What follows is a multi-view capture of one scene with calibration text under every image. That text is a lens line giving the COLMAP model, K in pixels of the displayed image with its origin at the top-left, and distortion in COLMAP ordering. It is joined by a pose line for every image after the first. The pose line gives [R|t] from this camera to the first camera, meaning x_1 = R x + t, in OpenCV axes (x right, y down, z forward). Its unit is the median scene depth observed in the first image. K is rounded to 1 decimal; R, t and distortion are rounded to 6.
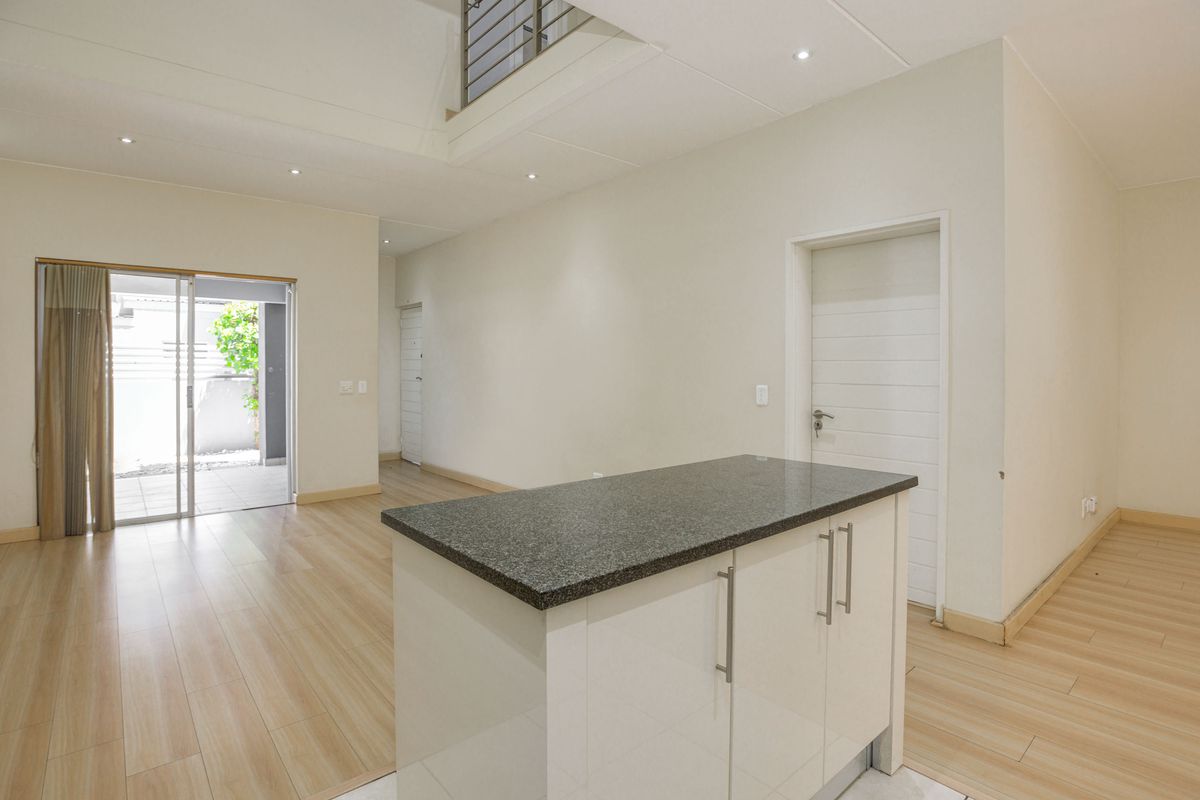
lens RADIAL K [[588.8, 0, 605.3], [0, 588.8, 373.2], [0, 0, 1]] dist [-0.040485, 0.001330]
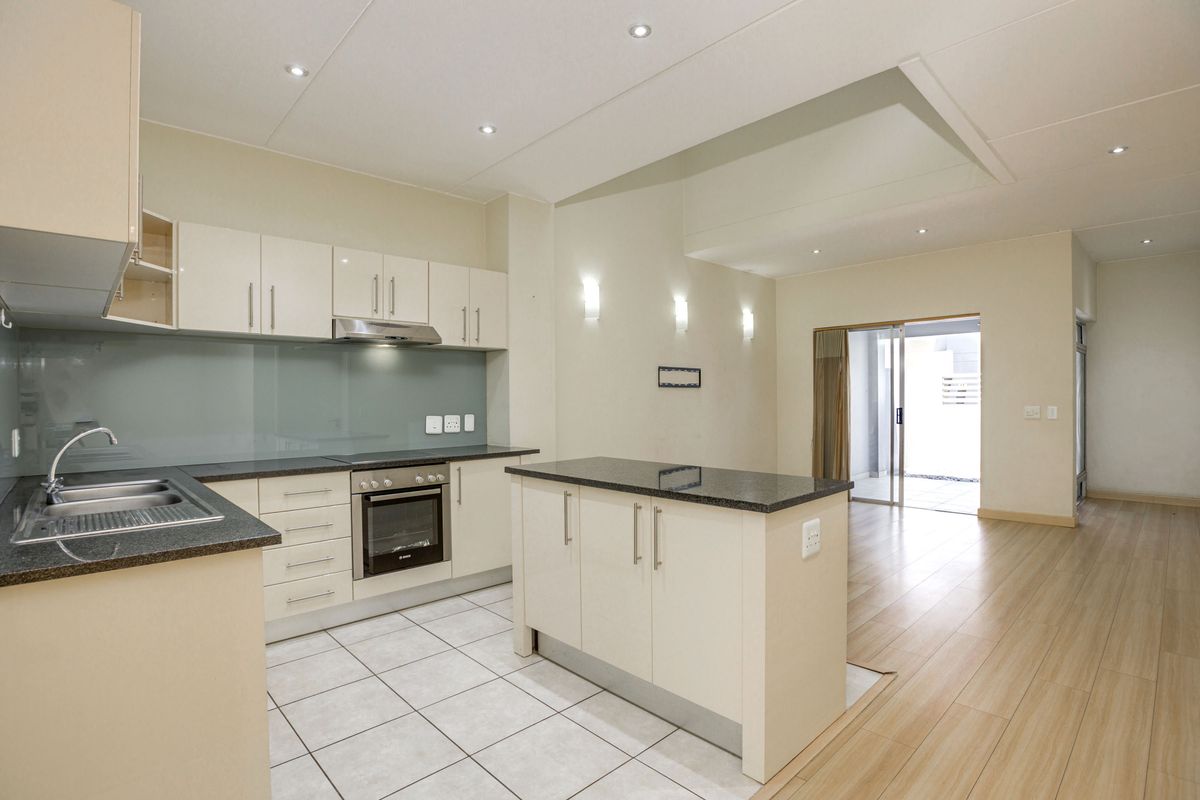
lens RADIAL K [[570.9, 0, 600.0], [0, 570.9, 400.0], [0, 0, 1]] dist [-0.033240, 0.001554]
pose [[0.046629, 0.002625, -0.998909, 0.563987], [-0.000326, 0.999997, 0.002612, 0.001156], [0.998912, 0.000204, 0.046630, 0.256659]]
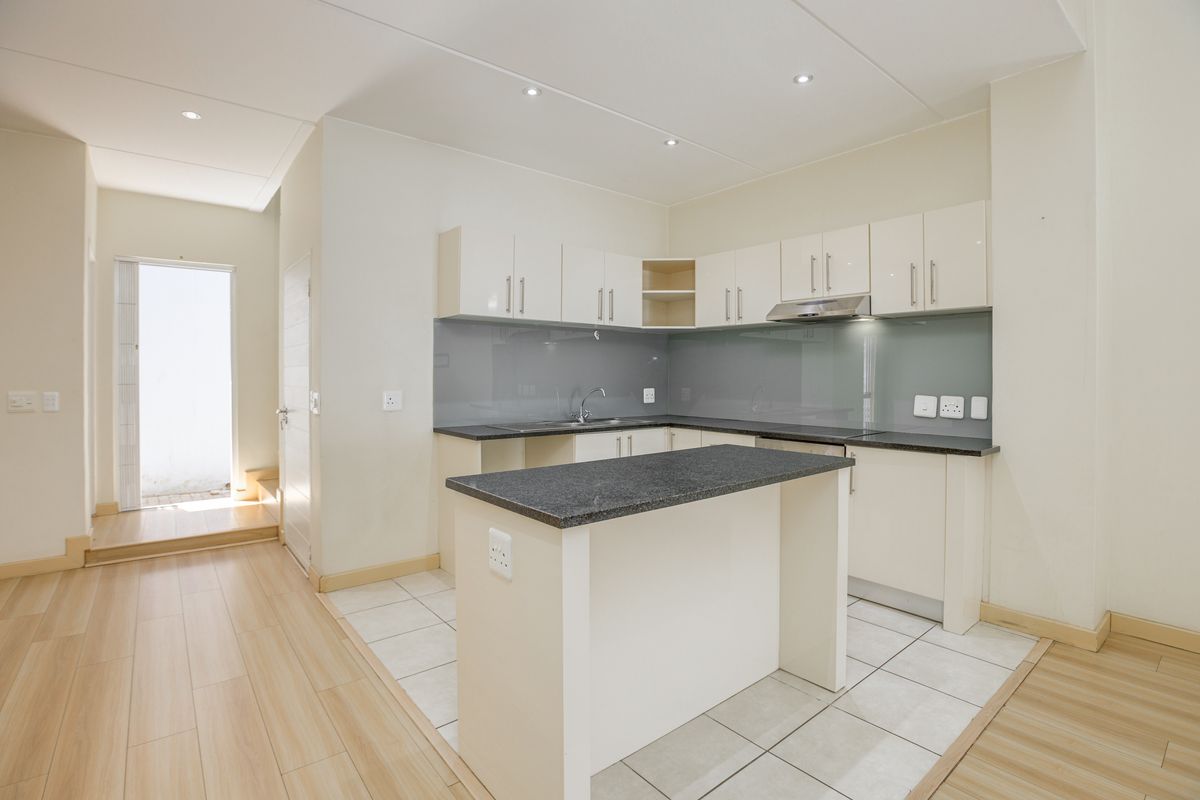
lens RADIAL K [[567.4, 0, 606.4], [0, 567.4, 373.1], [0, 0, 1]] dist [-0.048725, 0.000313]
pose [[-0.999725, -0.004074, 0.023077, 0.085945], [-0.003921, 0.999970, 0.006667, -0.003976], [-0.023103, 0.006575, -0.999711, 0.757116]]
